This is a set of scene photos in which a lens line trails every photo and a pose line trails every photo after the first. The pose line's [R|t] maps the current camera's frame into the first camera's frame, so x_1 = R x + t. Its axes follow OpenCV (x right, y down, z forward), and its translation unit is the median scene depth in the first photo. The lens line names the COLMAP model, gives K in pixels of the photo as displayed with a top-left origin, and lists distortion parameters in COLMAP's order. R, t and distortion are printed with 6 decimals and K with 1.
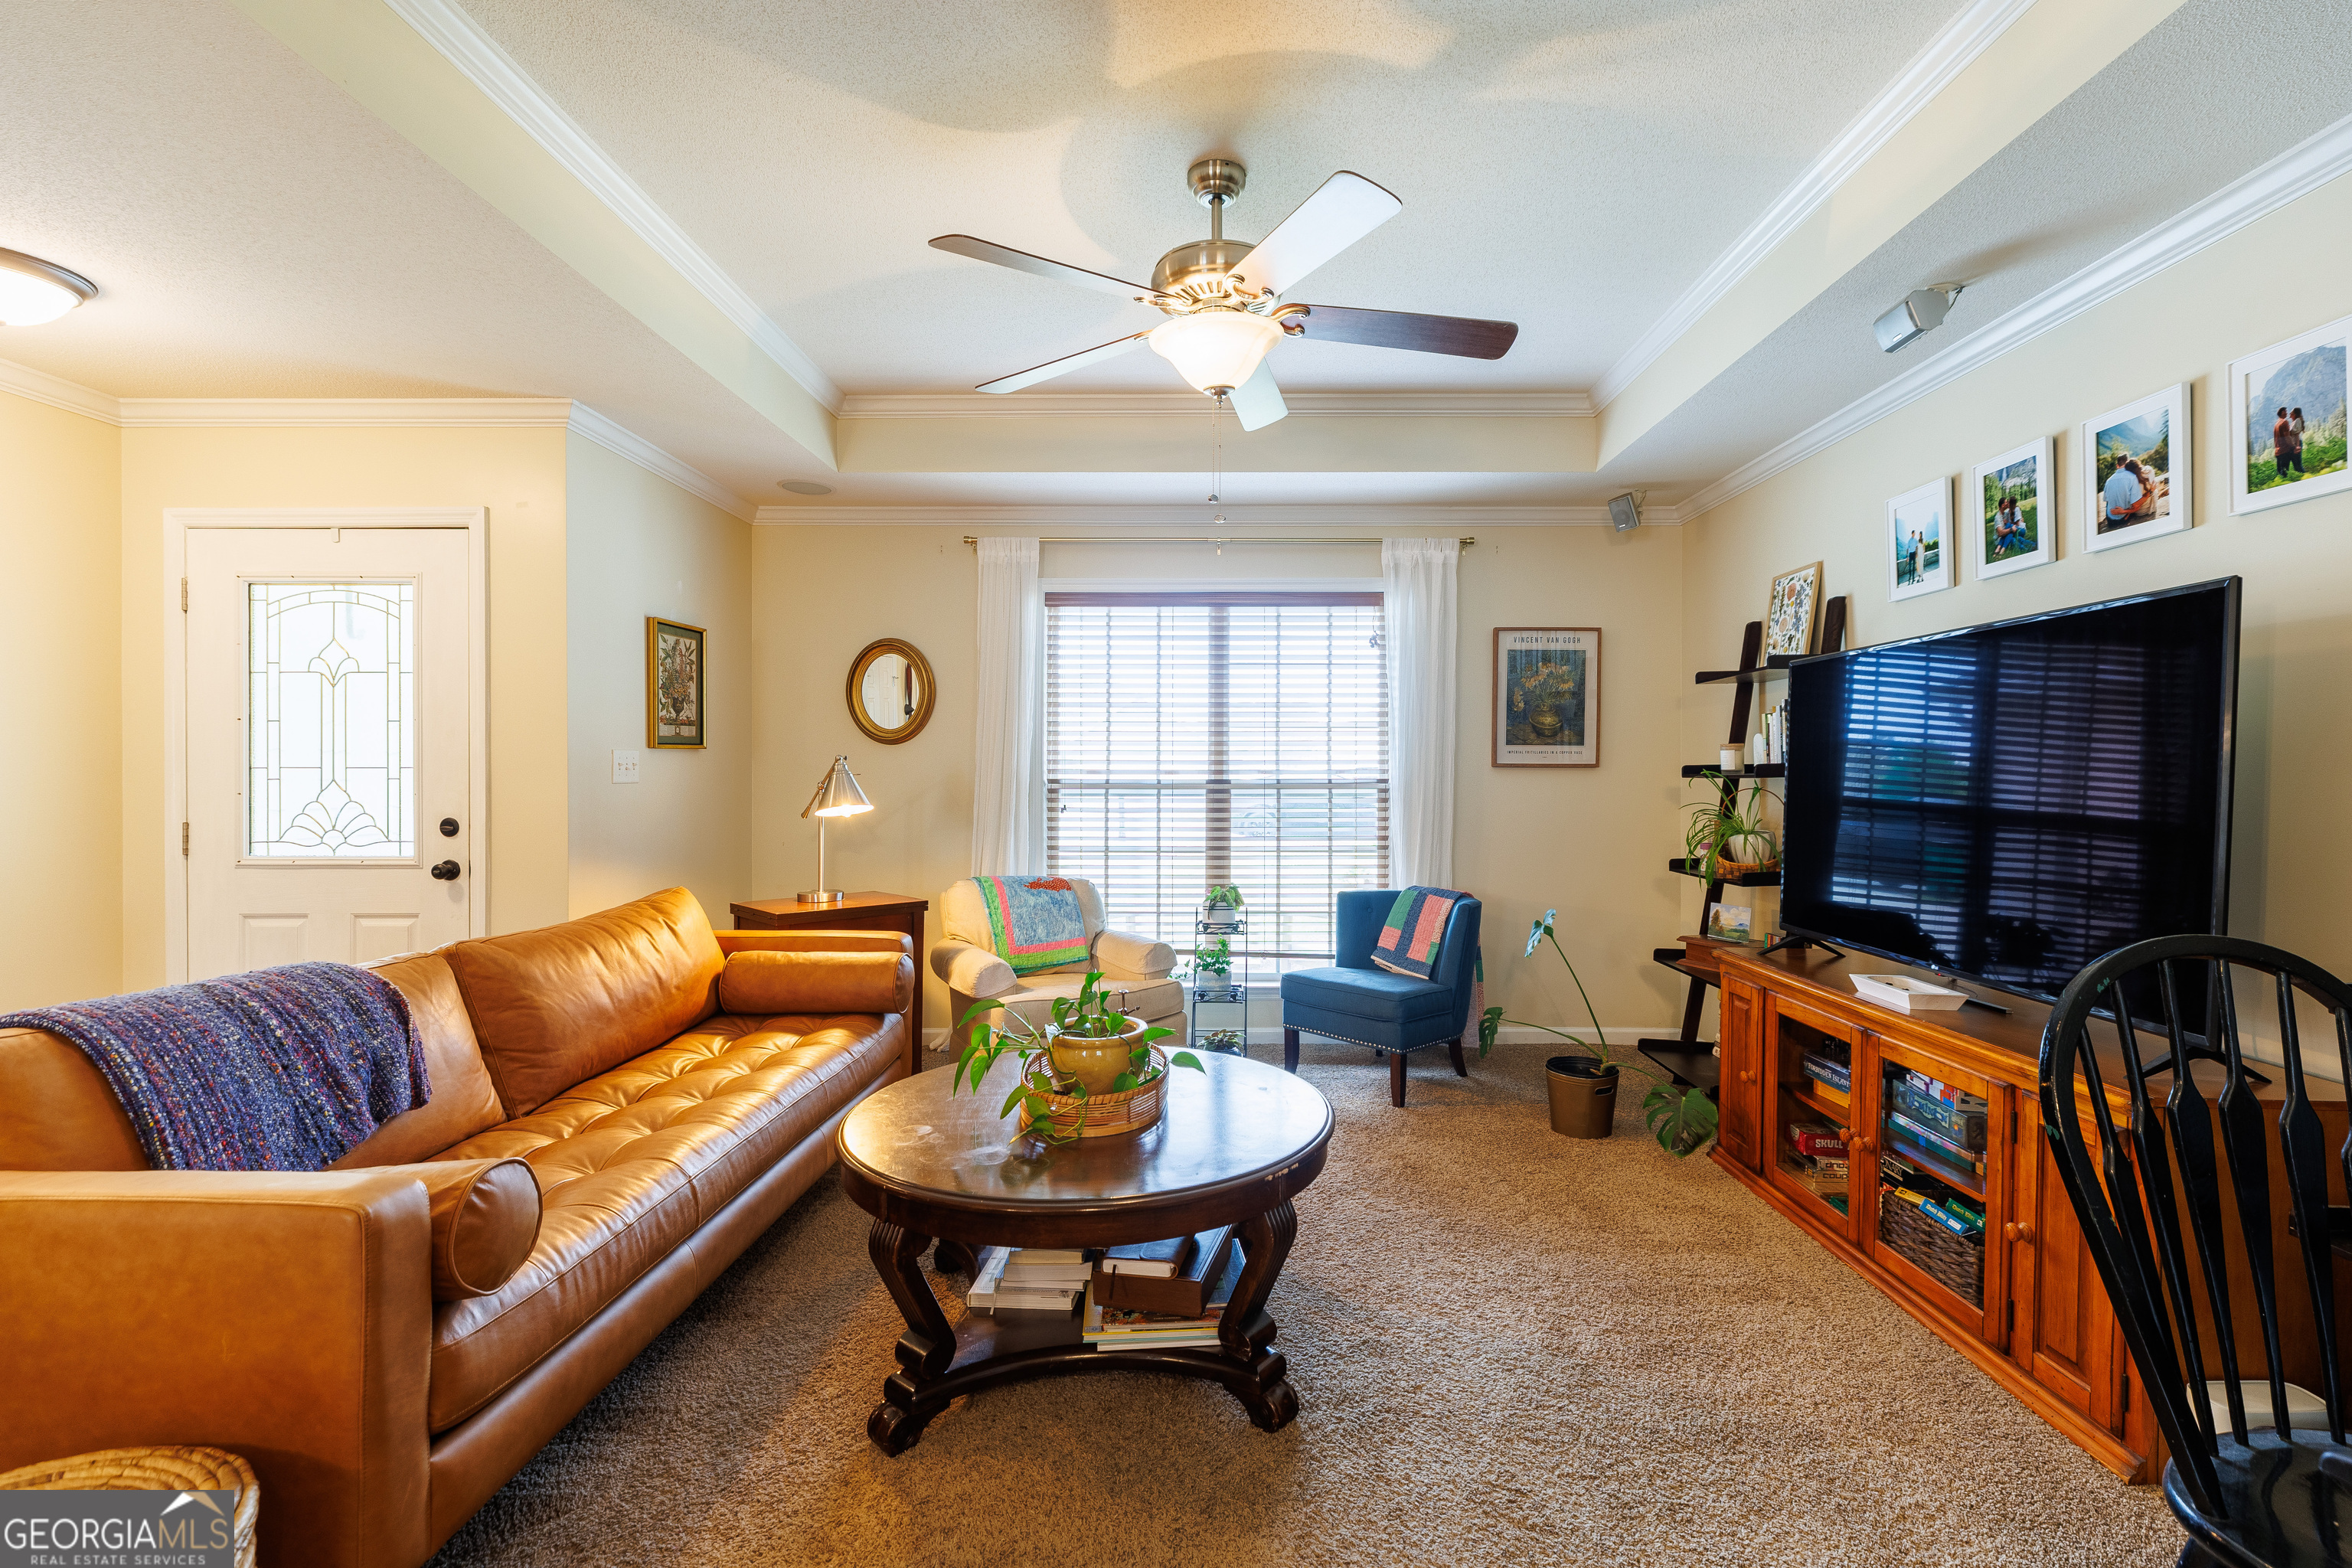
lens RADIAL K [[1062.0, 0, 1212.3], [0, 1062.0, 776.0], [0, 0, 1]] dist [0.001641, 0.000578]
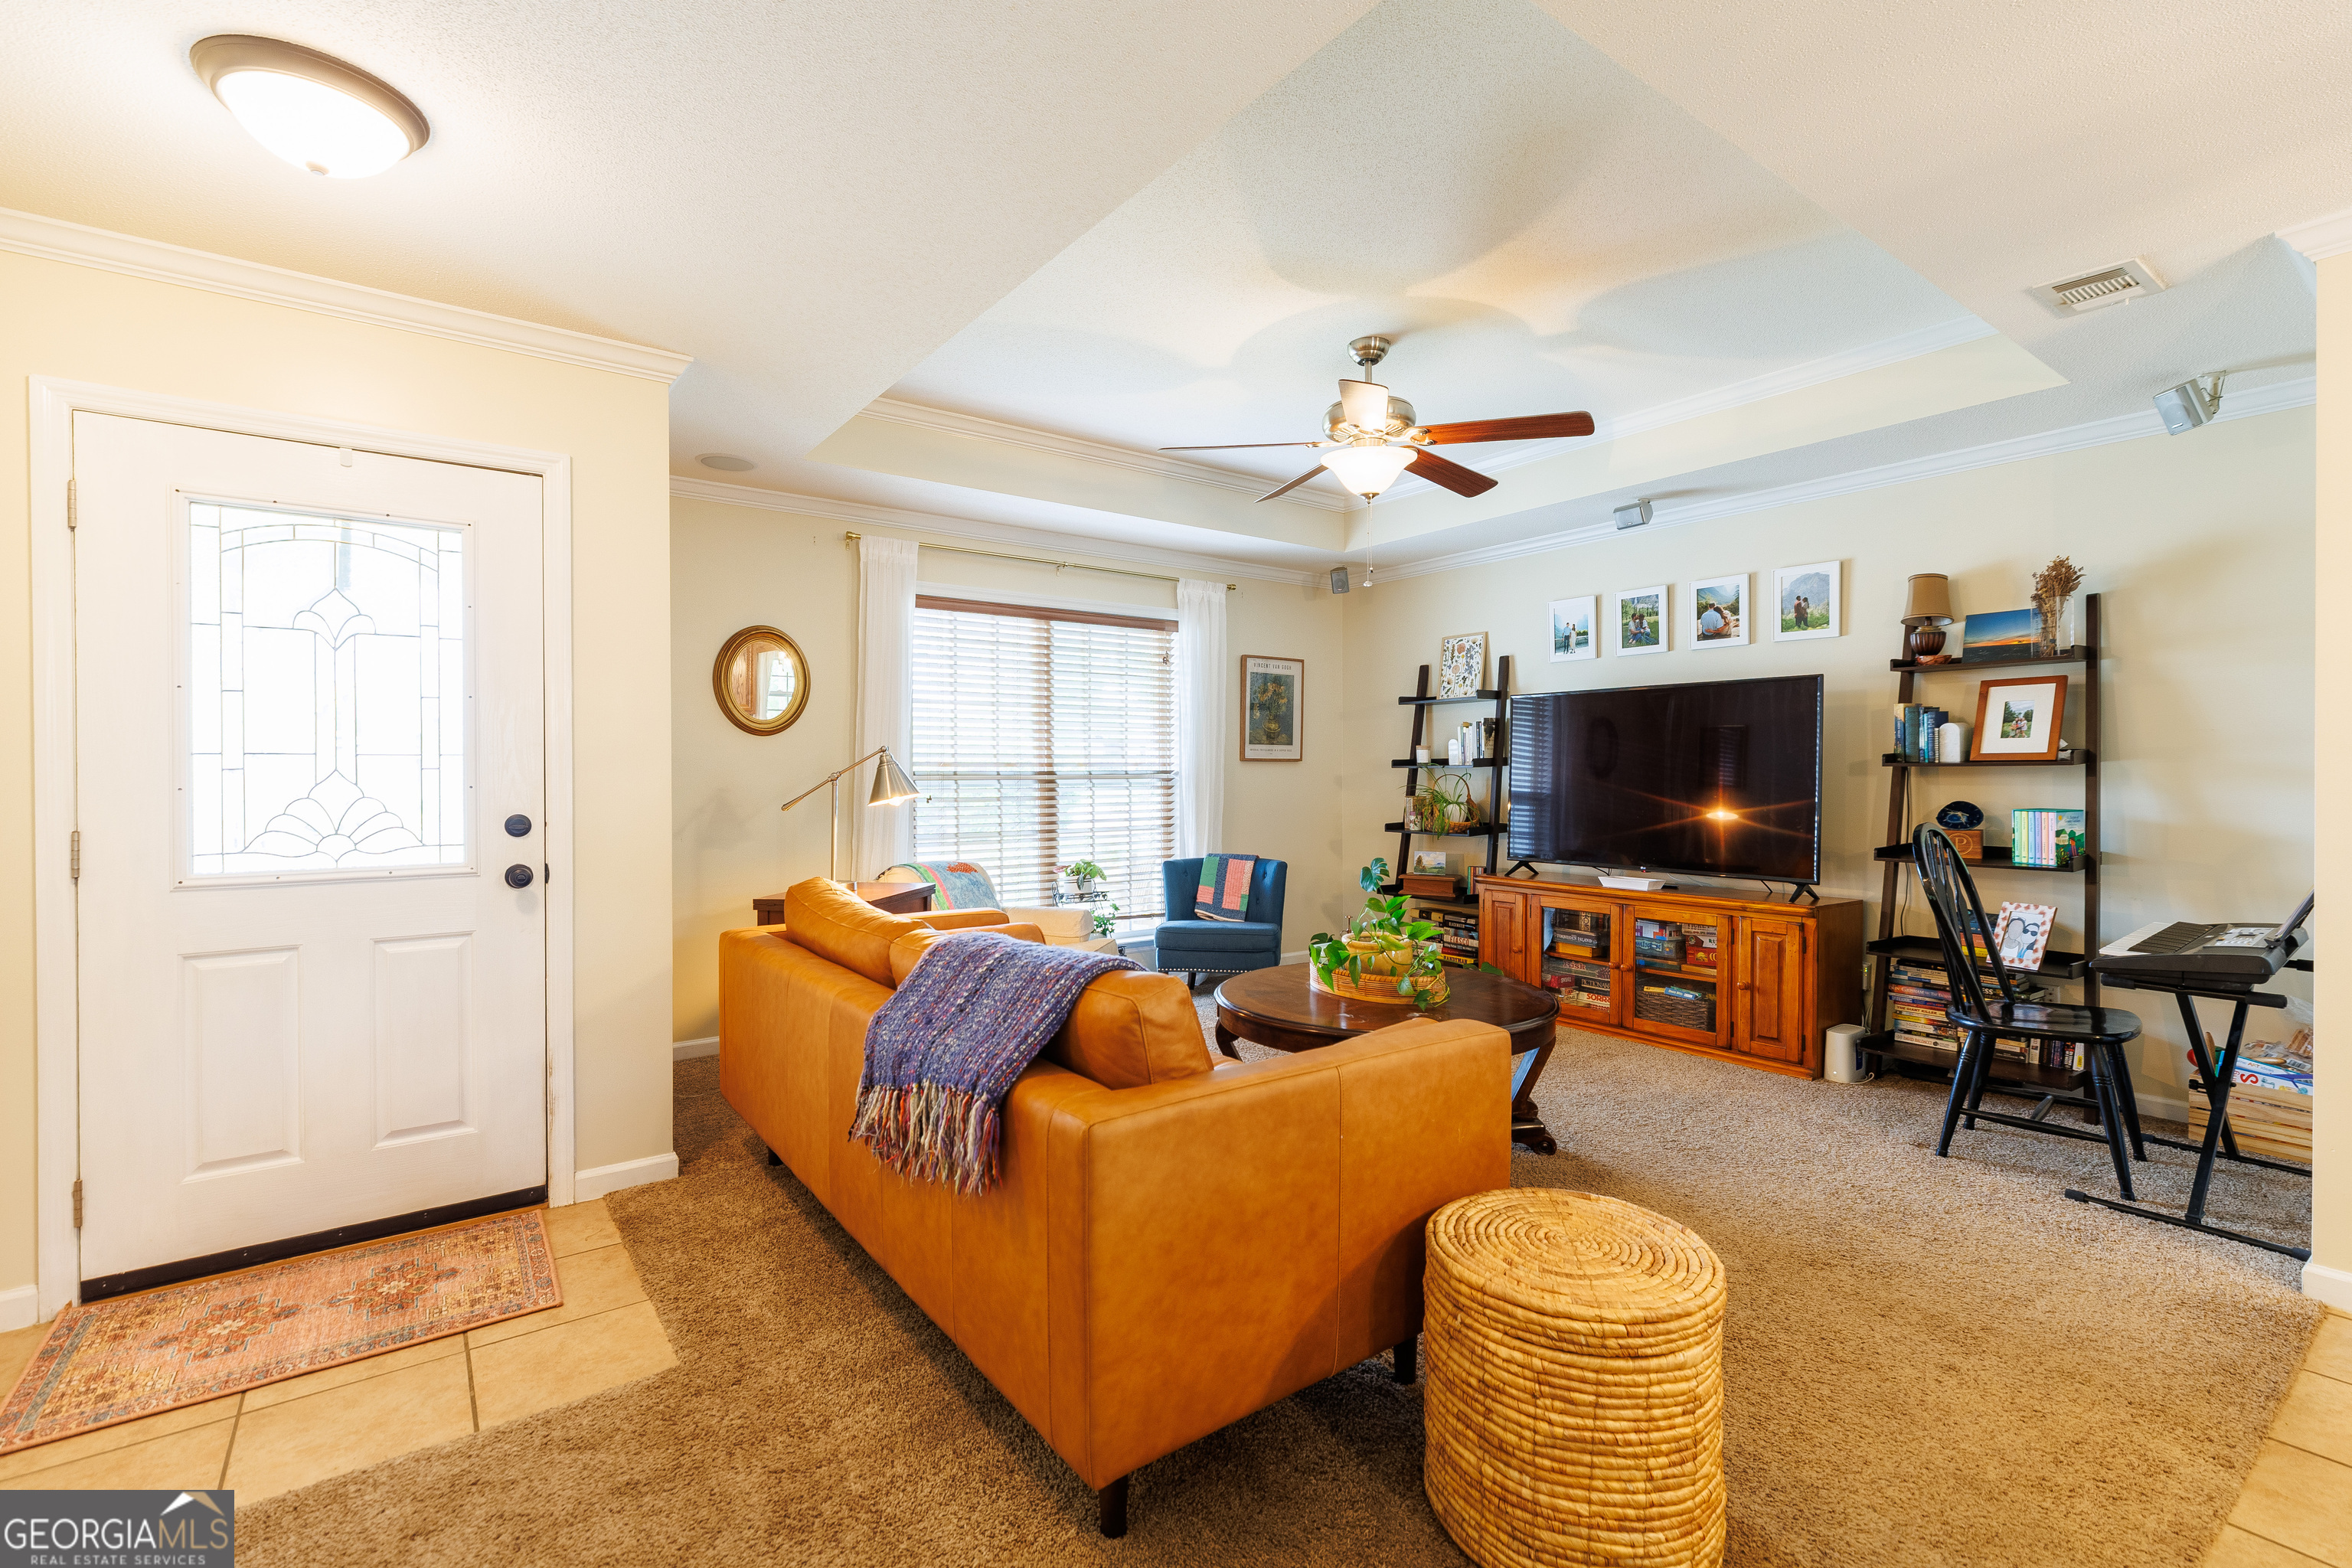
lens RADIAL K [[1046.4, 0, 1175.1], [0, 1046.4, 772.9], [0, 0, 1]] dist [0.005225, 0.000324]
pose [[0.803157, -0.003503, 0.595757, -0.793537], [0.004514, 0.999990, -0.000205, 0.008807], [-0.595750, 0.002854, 0.803165, 0.016952]]
